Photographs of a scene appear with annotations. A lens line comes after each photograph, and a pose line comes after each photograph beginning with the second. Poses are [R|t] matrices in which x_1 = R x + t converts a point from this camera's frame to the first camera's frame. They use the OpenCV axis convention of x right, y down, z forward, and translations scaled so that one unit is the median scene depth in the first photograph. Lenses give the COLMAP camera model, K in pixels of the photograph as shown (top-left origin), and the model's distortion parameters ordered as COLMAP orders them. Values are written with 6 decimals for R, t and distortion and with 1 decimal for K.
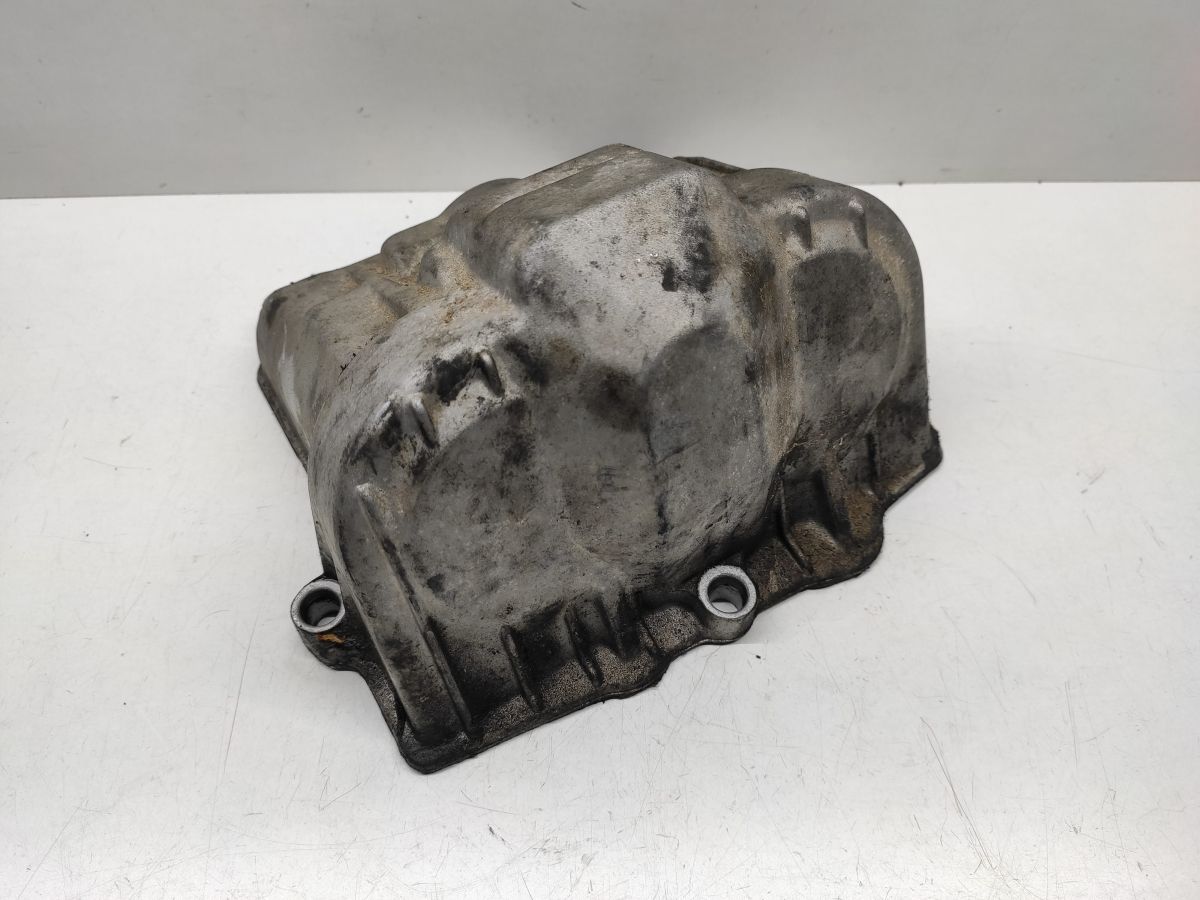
lens RADIAL K [[899.4, 0, 615.3], [0, 899.4, 451.1], [0, 0, 1]] dist [0.049482, -0.133928]
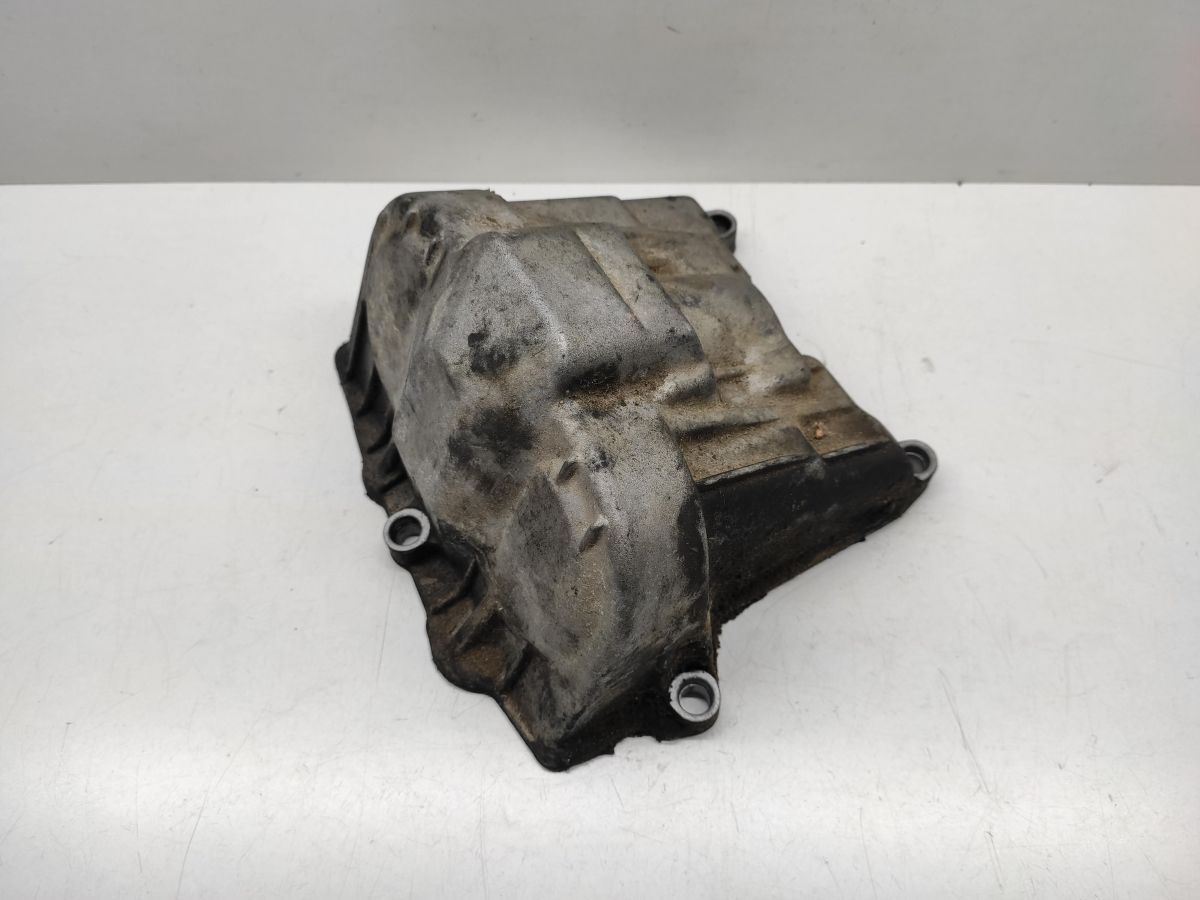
lens RADIAL K [[899.4, 0, 615.3], [0, 899.4, 451.1], [0, 0, 1]] dist [0.049482, -0.133928]
pose [[-0.041088, 0.874969, -0.482433, 0.767797], [-0.823004, 0.244146, 0.512892, -0.925514], [0.566548, 0.418118, 0.710071, 0.294818]]
